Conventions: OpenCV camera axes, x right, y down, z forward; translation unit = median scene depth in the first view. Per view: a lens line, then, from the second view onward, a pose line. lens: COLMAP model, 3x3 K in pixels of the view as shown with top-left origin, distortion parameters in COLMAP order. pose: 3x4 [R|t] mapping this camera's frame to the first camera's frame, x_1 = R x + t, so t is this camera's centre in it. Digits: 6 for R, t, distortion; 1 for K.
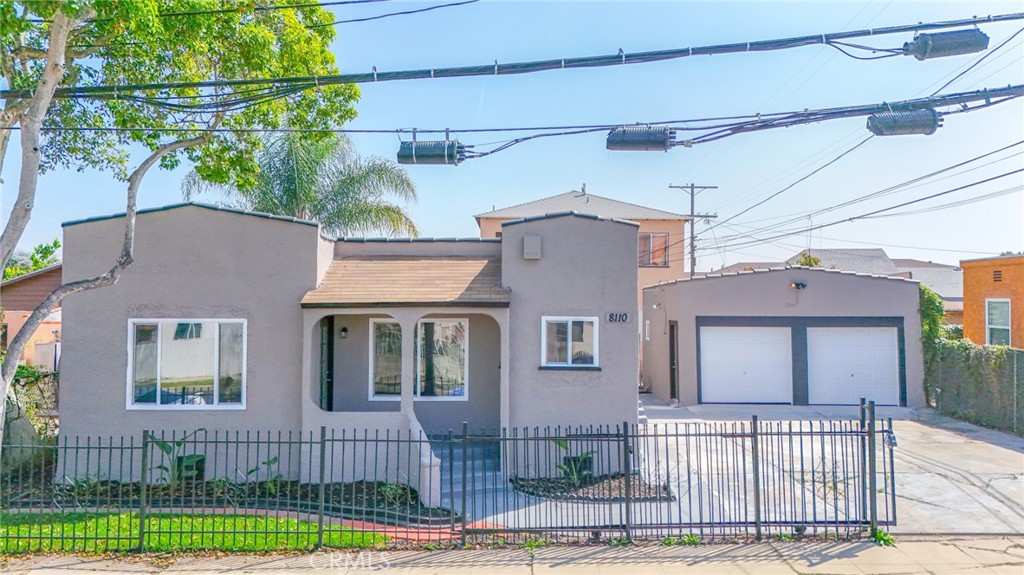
lens RADIAL K [[754.4, 0, 509.6], [0, 754.4, 284.3], [0, 0, 1]] dist [0.072666, -0.059017]
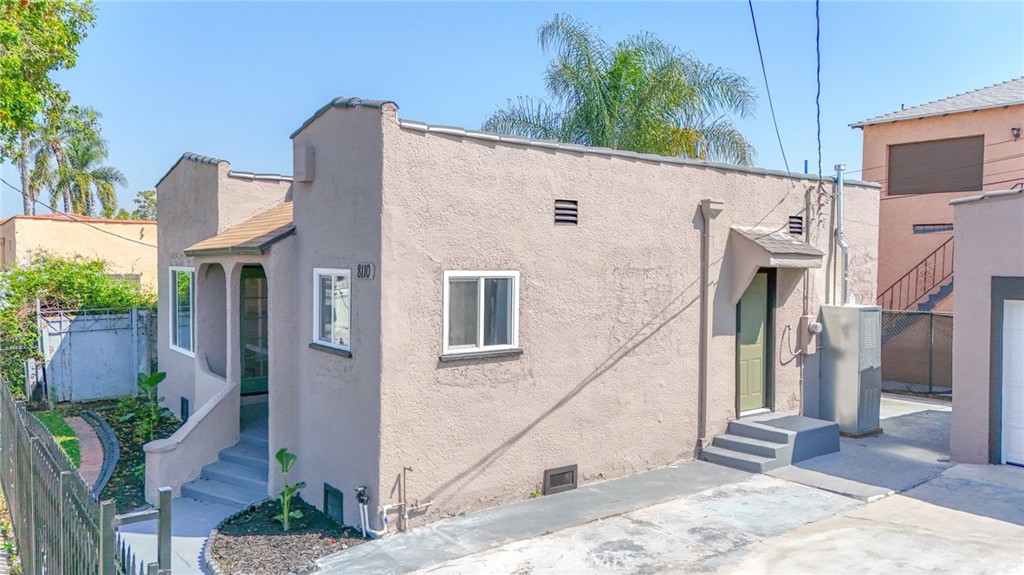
lens RADIAL K [[754.4, 0, 512.2], [0, 754.4, 286.2], [0, 0, 1]] dist [0.072666, -0.059017]
pose [[0.605453, 0.027062, -0.795421, 0.680156], [0.019239, 0.998632, 0.048620, 0.029419], [0.795648, -0.044740, 0.604104, 0.733580]]
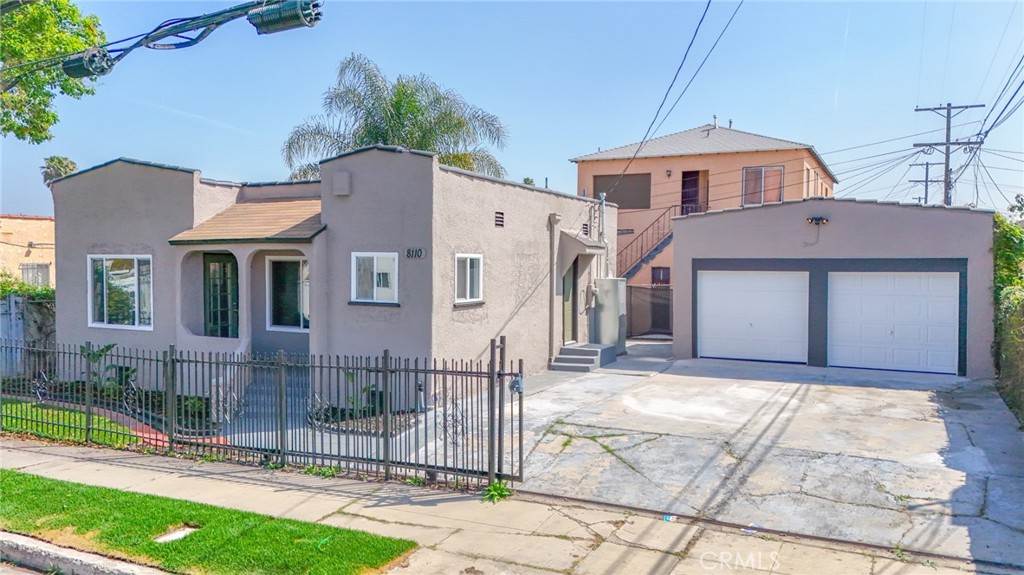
lens RADIAL K [[754.4, 0, 509.6], [0, 754.4, 286.5], [0, 0, 1]] dist [0.072666, -0.059017]
pose [[0.896824, 0.015884, -0.442102, 0.682045], [0.011171, 0.998223, 0.058526, 0.031402], [0.442246, -0.057426, 0.895054, 0.181241]]
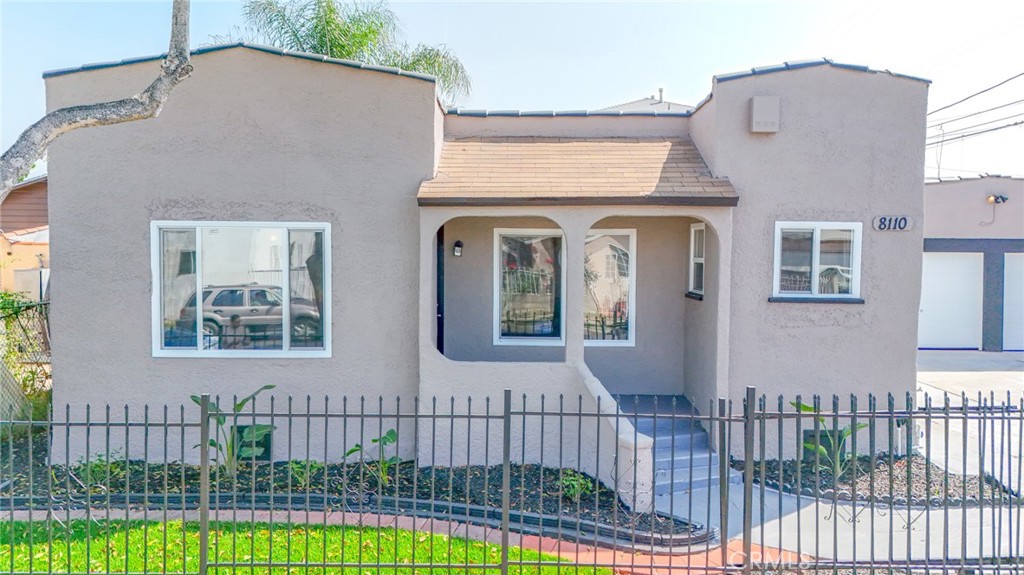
lens RADIAL K [[754.4, 0, 507.5], [0, 754.4, 286.7], [0, 0, 1]] dist [0.072666, -0.059017]
pose [[0.999887, 0.004201, 0.014453, -0.200587], [-0.005341, 0.996801, 0.079739, 0.047532], [-0.014072, -0.079807, 0.996711, 0.334500]]
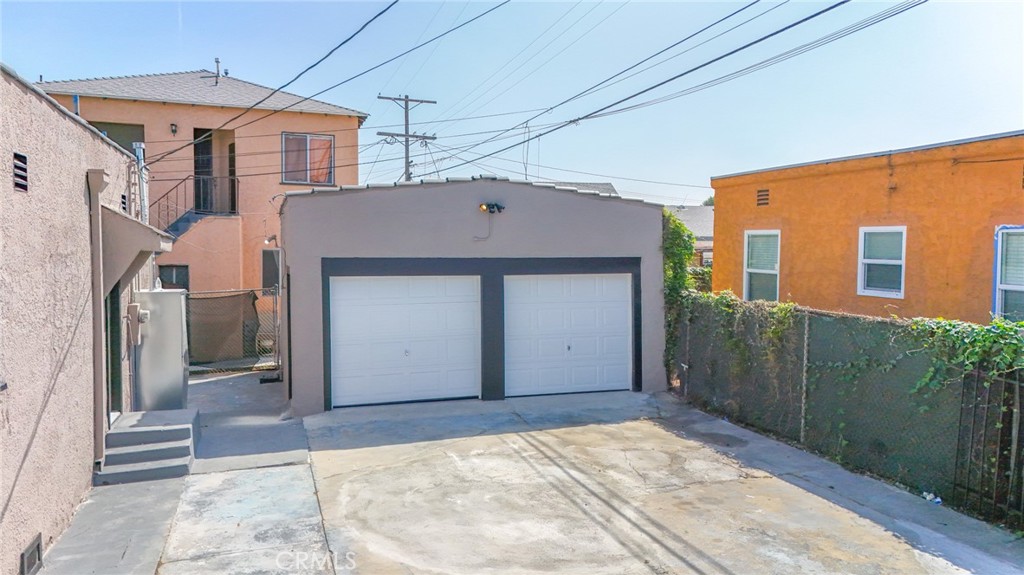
lens RADIAL K [[754.4, 0, 510.4], [0, 754.4, 288.2], [0, 0, 1]] dist [0.072666, -0.059017]
pose [[0.947831, -0.016384, 0.318352, 0.304914], [-0.009811, 0.996706, 0.080504, 0.026635], [-0.318623, -0.079427, 0.944548, 0.638196]]
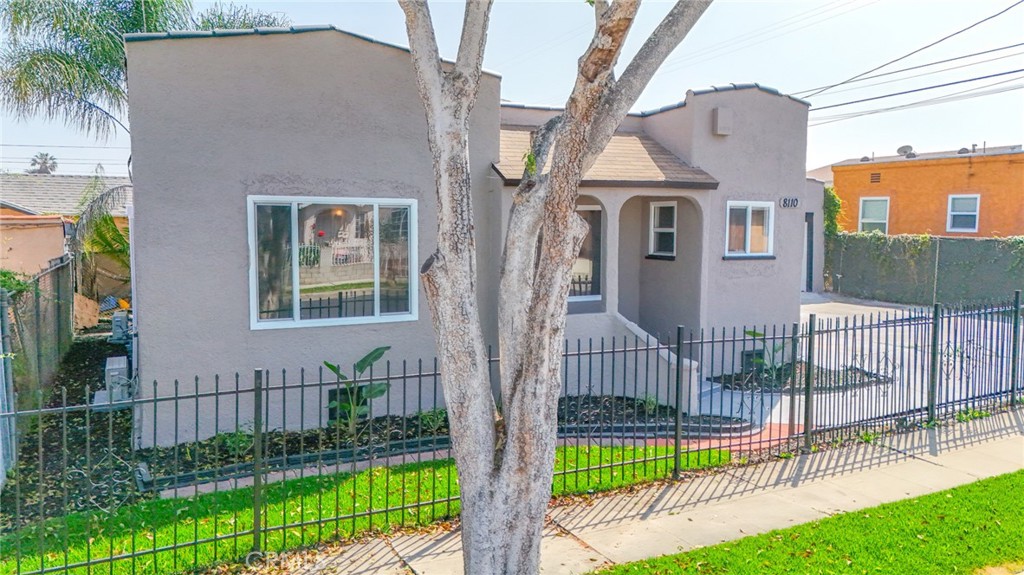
lens RADIAL K [[754.4, 0, 509.6], [0, 754.4, 288.5], [0, 0, 1]] dist [0.072666, -0.059017]
pose [[0.891994, -0.039144, 0.450349, -0.601504], [-0.014960, 0.993142, 0.115955, 0.045329], [-0.451799, -0.110169, 0.885291, 0.301219]]
